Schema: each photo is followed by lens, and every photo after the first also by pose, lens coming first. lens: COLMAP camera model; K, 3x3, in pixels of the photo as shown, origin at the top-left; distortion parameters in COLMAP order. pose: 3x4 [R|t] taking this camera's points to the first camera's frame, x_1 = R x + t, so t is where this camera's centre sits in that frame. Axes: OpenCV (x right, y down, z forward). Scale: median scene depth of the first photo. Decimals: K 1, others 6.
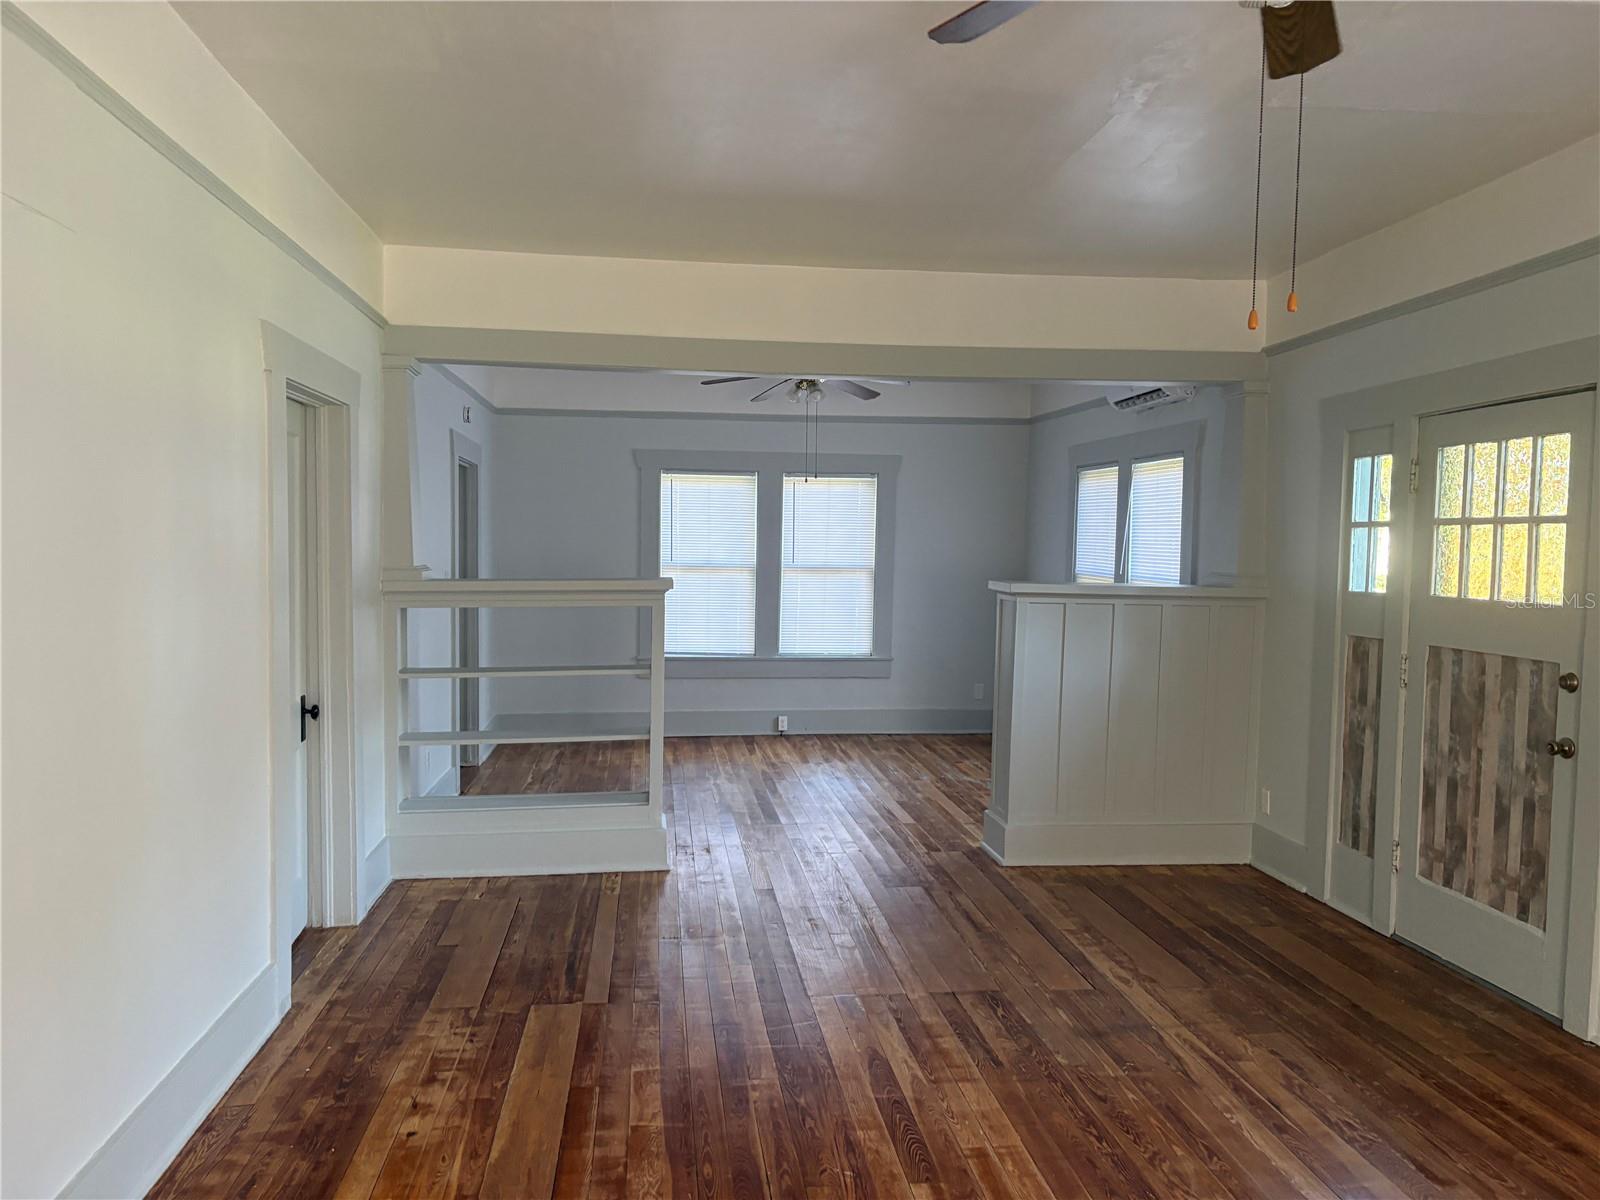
lens RADIAL K [[1205.0, 0, 792.4], [0, 1205.0, 620.7], [0, 0, 1]] dist [0.050337, -0.044178]
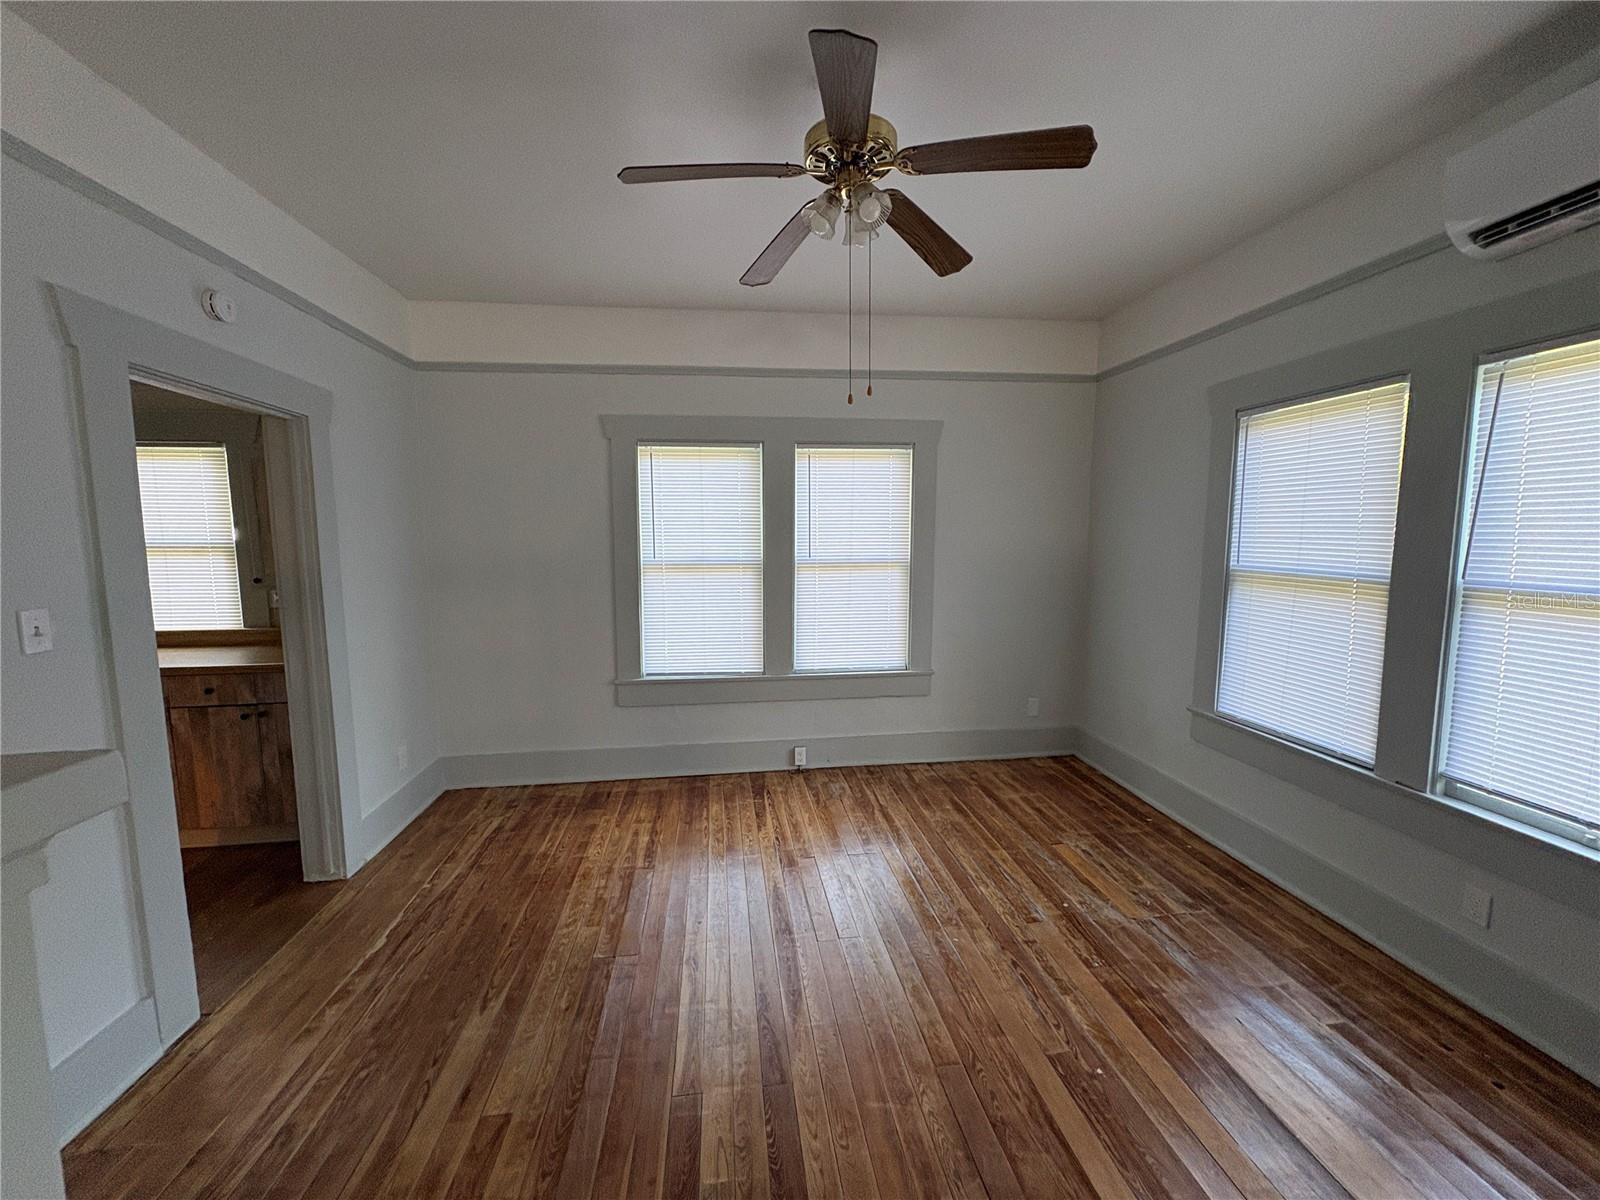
lens RADIAL K [[637.6, 0, 799.8], [0, 637.6, 601.8], [0, 0, 1]] dist [0.002348, -0.000174]
pose [[0.999789, -0.018939, 0.007923, -0.019593], [0.018624, 0.999100, 0.038100, -0.070522], [-0.008637, -0.037944, 0.999243, 1.159297]]
